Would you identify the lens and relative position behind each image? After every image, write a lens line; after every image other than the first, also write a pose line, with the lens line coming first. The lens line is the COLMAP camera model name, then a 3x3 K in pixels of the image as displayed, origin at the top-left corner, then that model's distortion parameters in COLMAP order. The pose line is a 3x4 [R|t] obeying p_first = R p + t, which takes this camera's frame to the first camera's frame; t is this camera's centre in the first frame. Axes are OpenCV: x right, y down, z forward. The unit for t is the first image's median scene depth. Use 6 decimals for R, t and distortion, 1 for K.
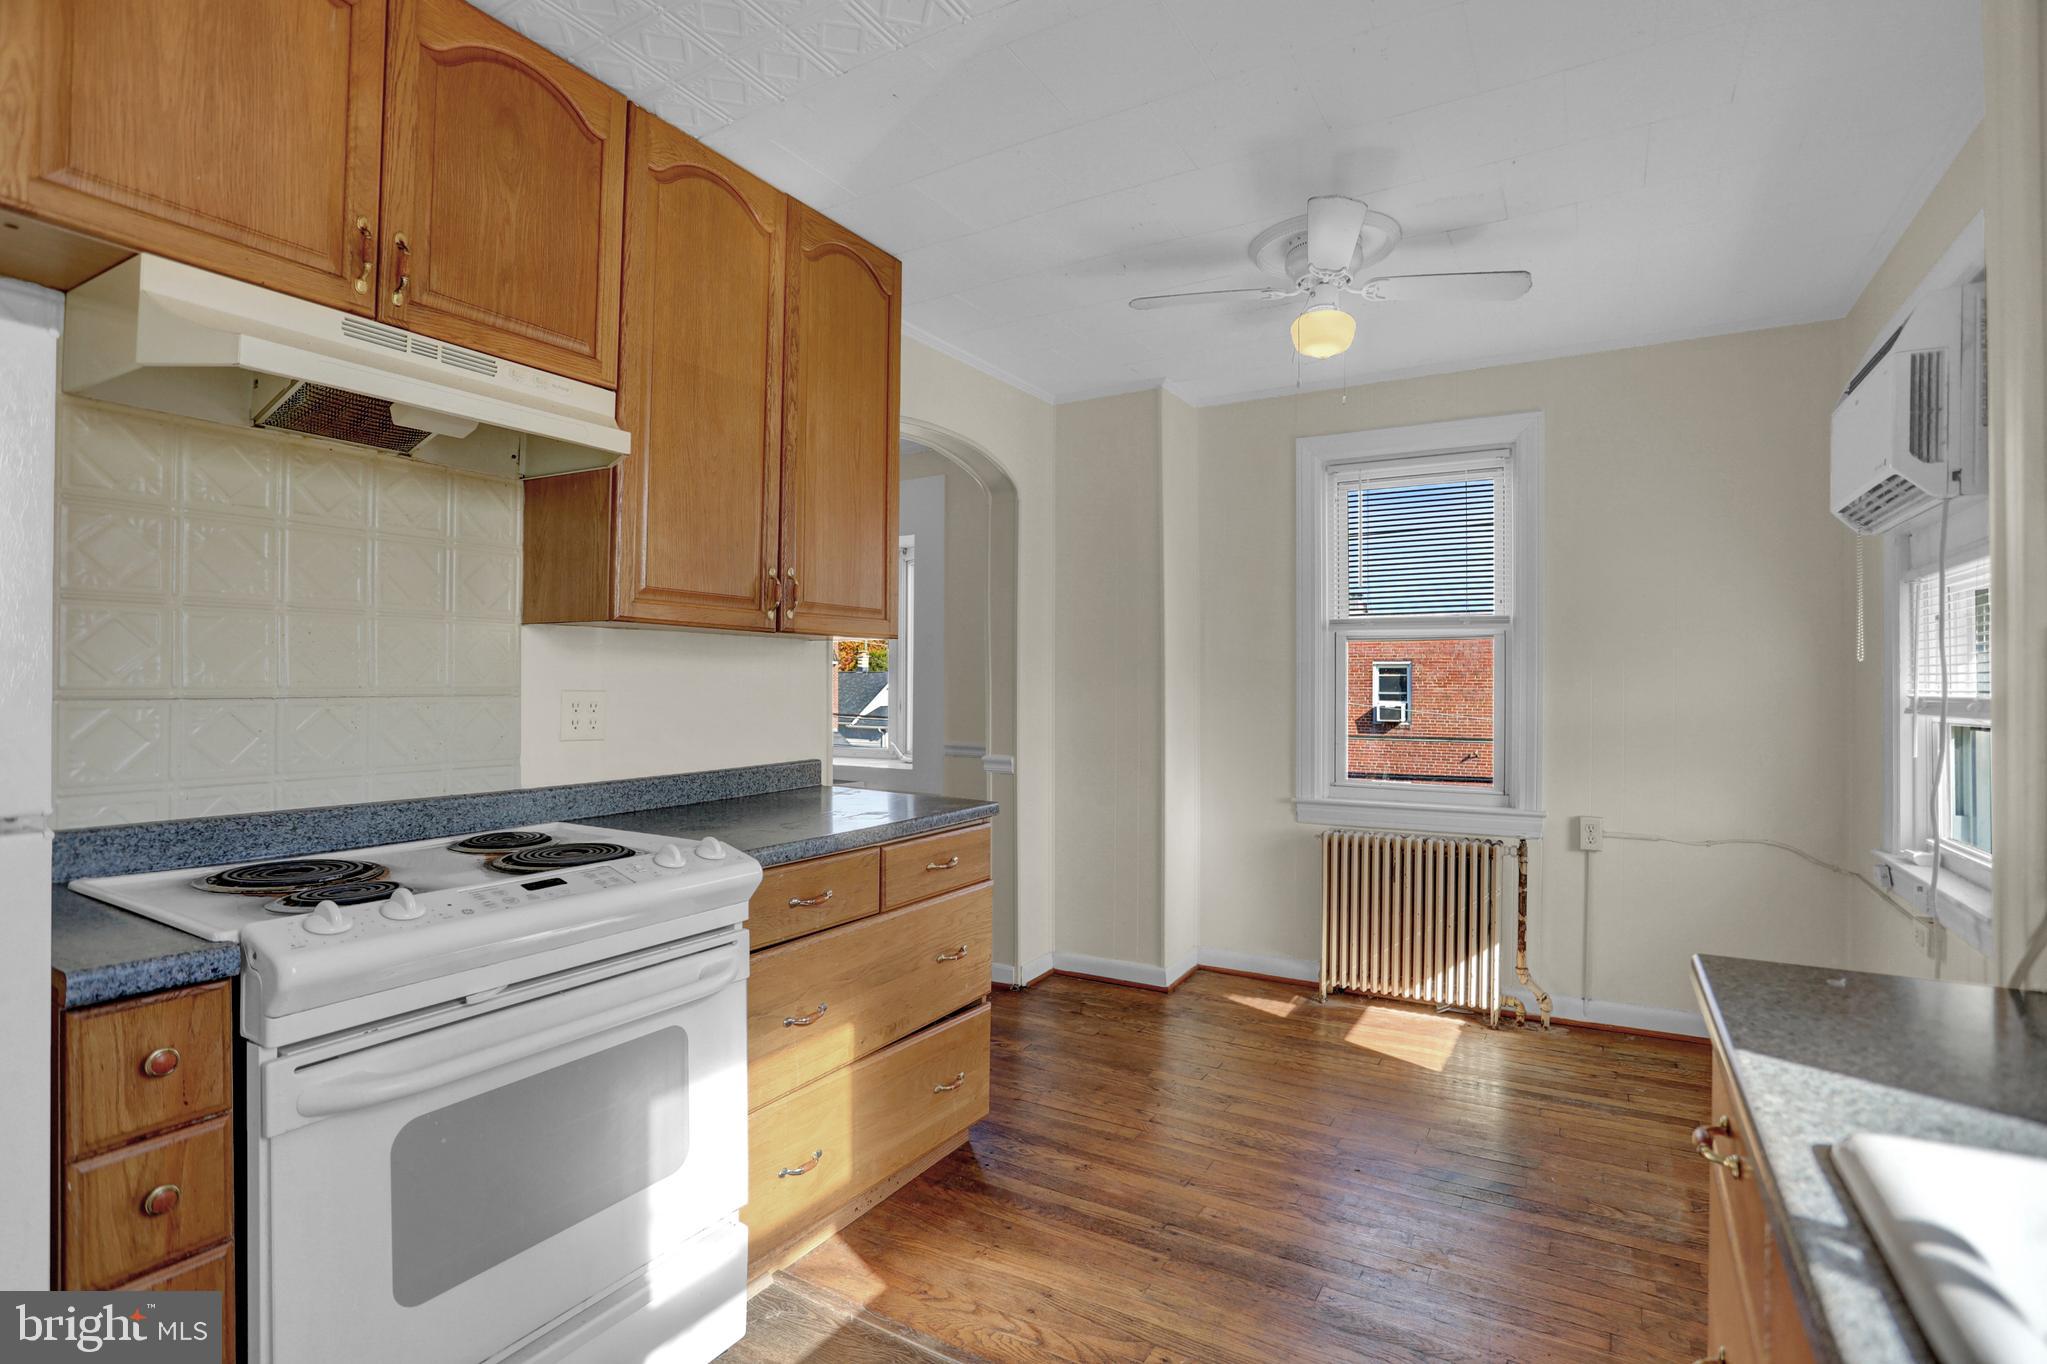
lens RADIAL K [[983.3, 0, 1027.5], [0, 983.3, 683.6], [0, 0, 1]] dist [-0.049337, 0.020145]
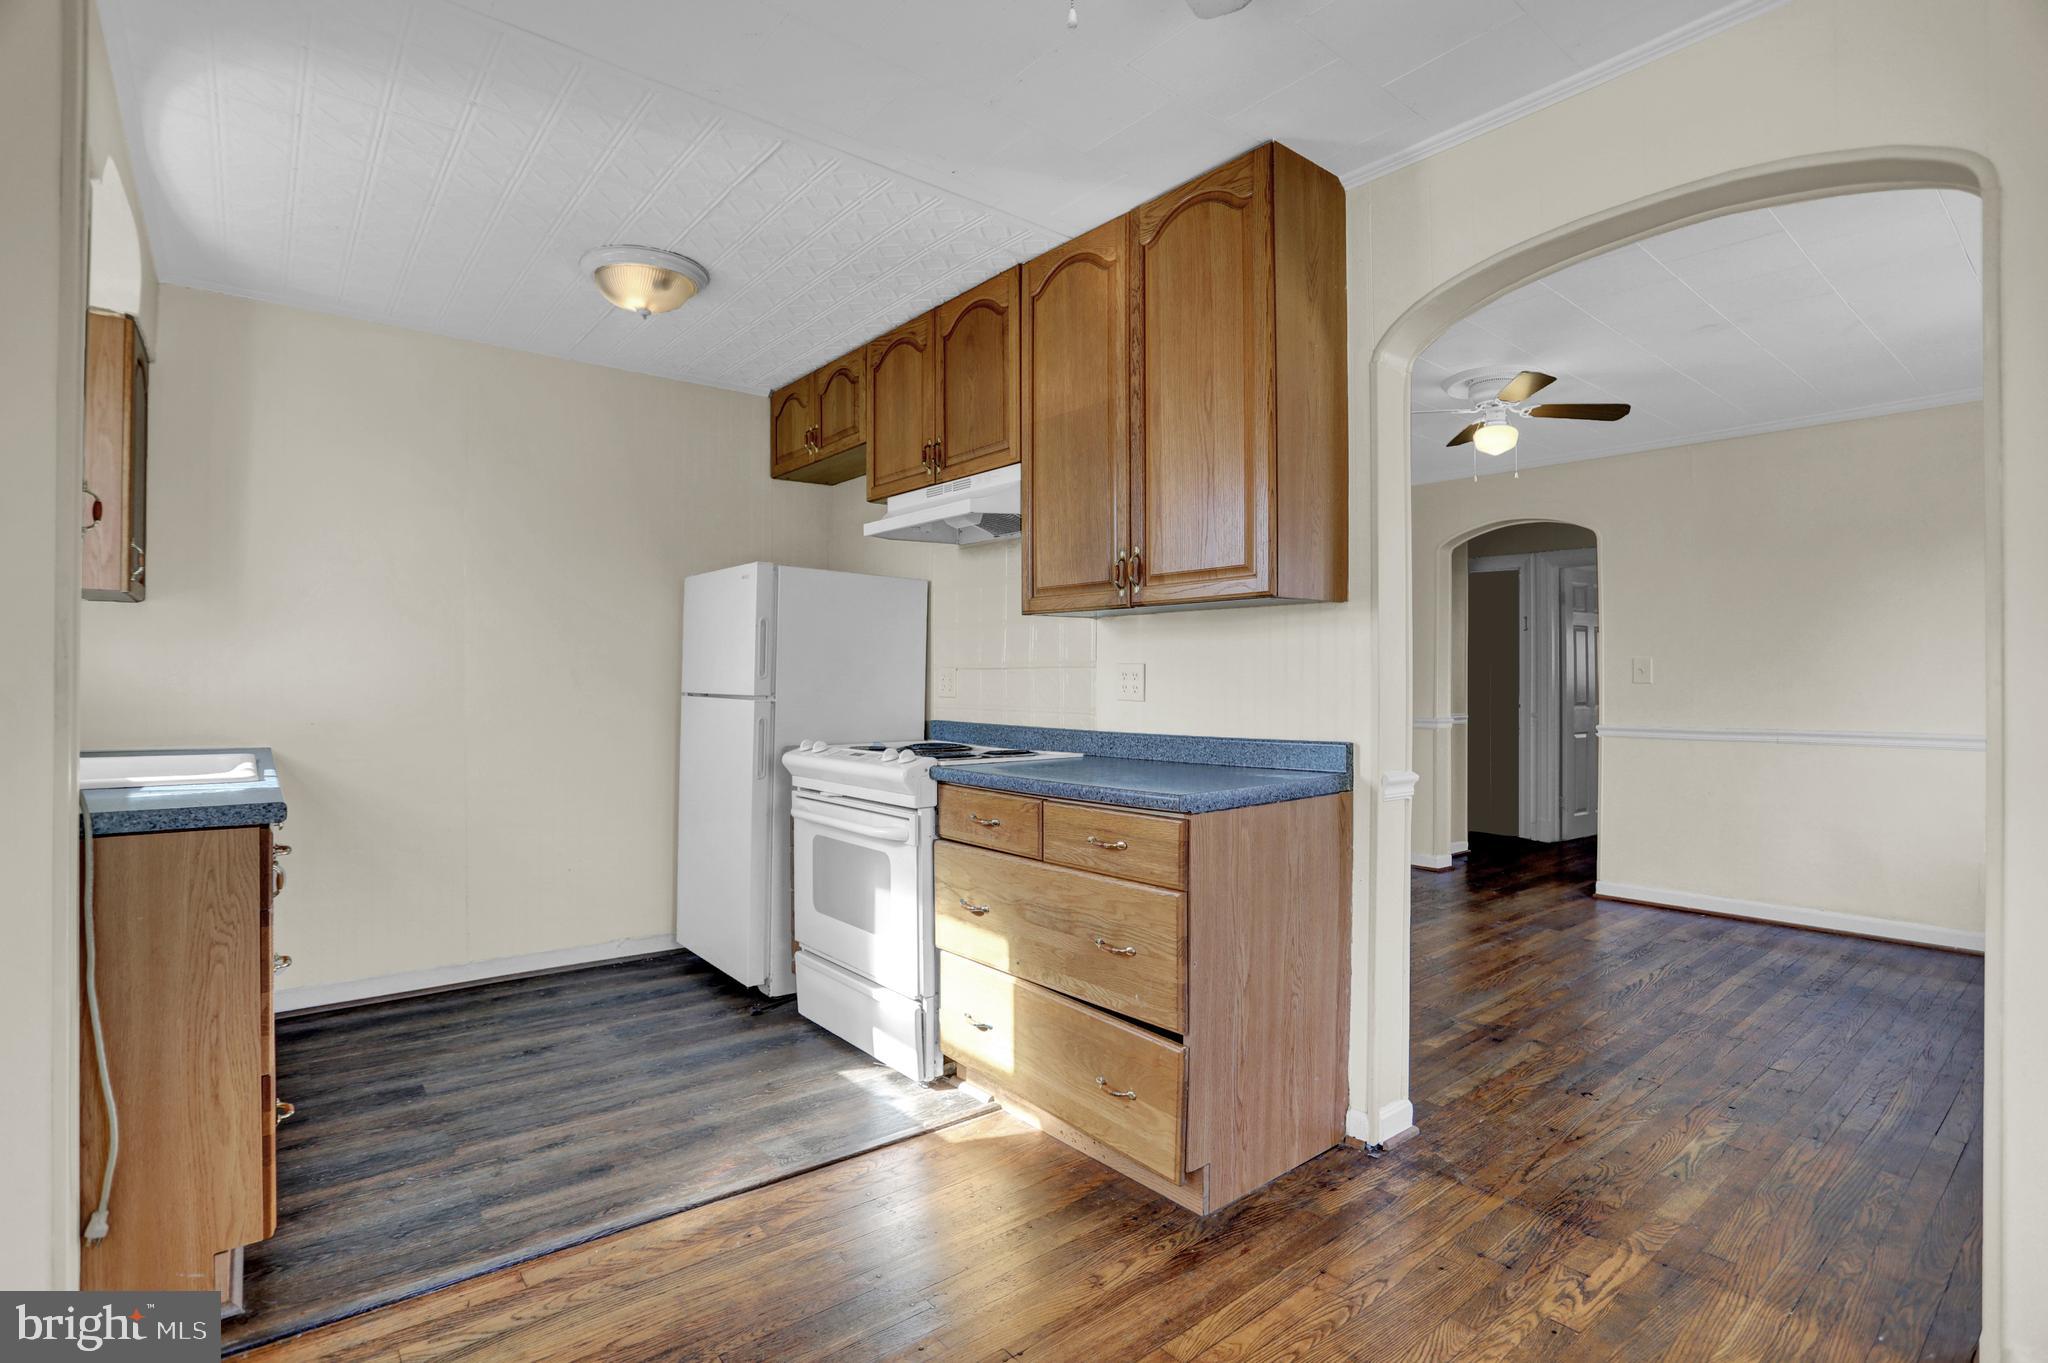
lens RADIAL K [[983.8, 0, 1025.2], [0, 983.8, 683.3], [0, 0, 1]] dist [-0.049337, 0.020145]
pose [[-0.346124, -0.003689, -0.938181, 0.852597], [-0.004692, 0.999987, -0.002201, 0.037282], [0.938177, 0.003640, -0.346137, 1.310706]]
